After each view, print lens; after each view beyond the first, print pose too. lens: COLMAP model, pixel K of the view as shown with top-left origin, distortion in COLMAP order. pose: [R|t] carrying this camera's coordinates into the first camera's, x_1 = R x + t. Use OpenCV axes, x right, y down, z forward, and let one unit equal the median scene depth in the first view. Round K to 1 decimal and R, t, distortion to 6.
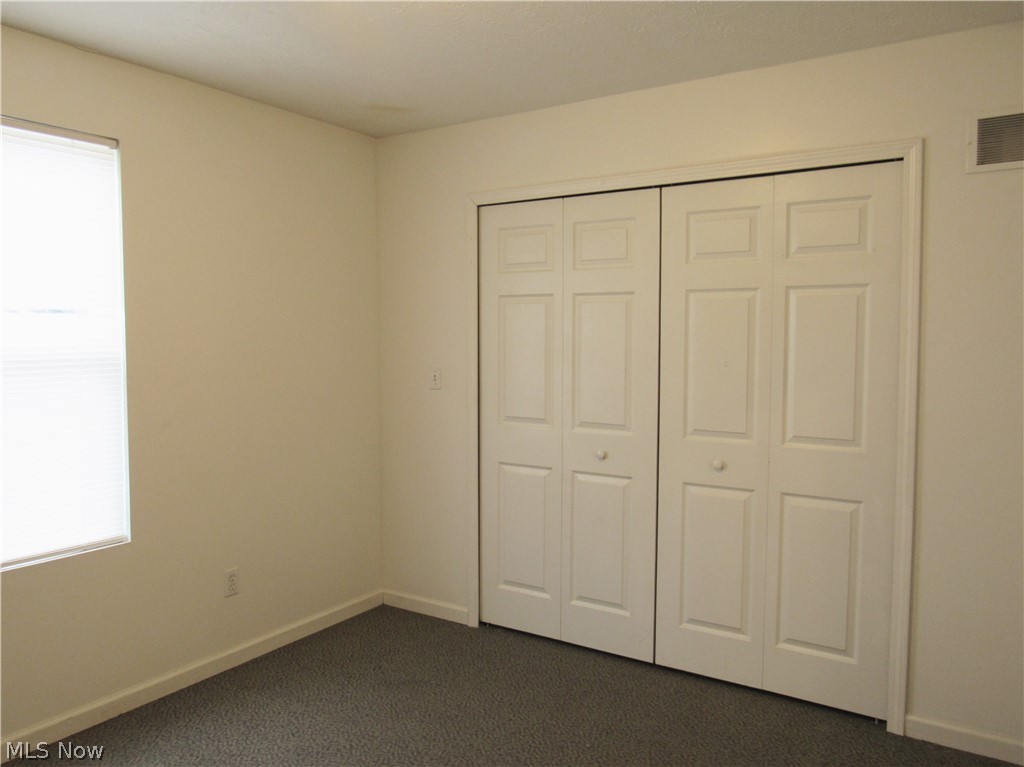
lens RADIAL K [[724.9, 0, 516.7], [0, 724.9, 381.6], [0, 0, 1]] dist [-0.027760, 0.010951]
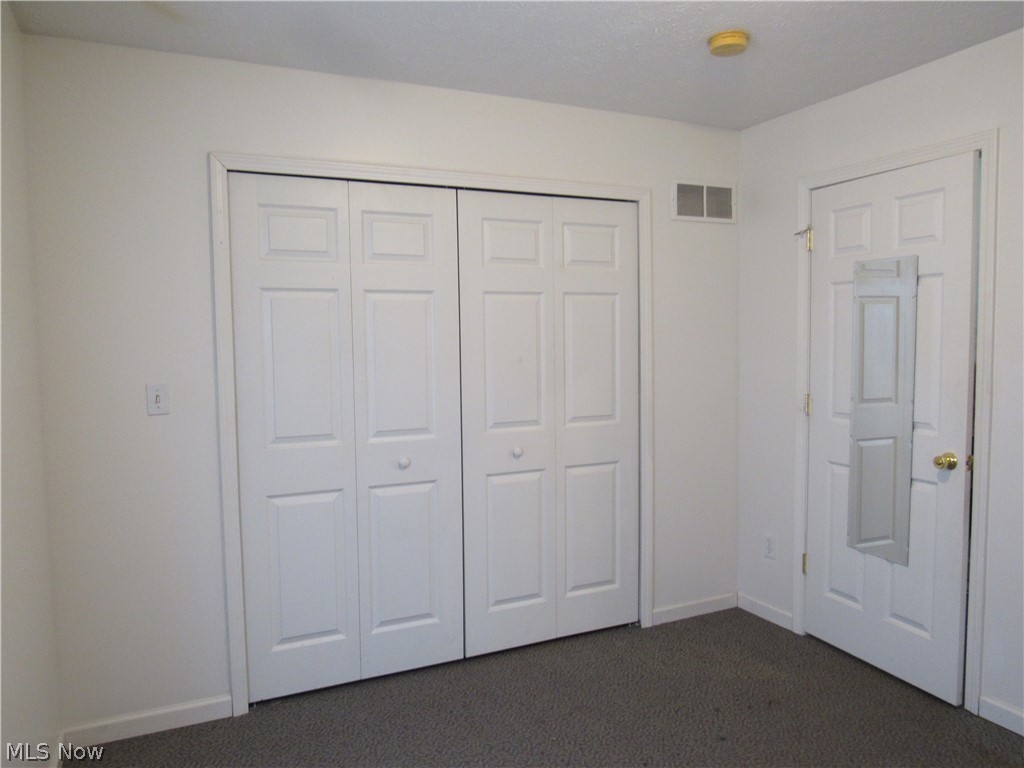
lens RADIAL K [[724.9, 0, 508.3], [0, 724.9, 388.0], [0, 0, 1]] dist [-0.027760, 0.010951]
pose [[0.549828, -0.066716, 0.832609, -0.627708], [0.065818, 0.997166, 0.036438, -0.022926], [-0.832681, 0.034766, 0.552661, 0.390357]]
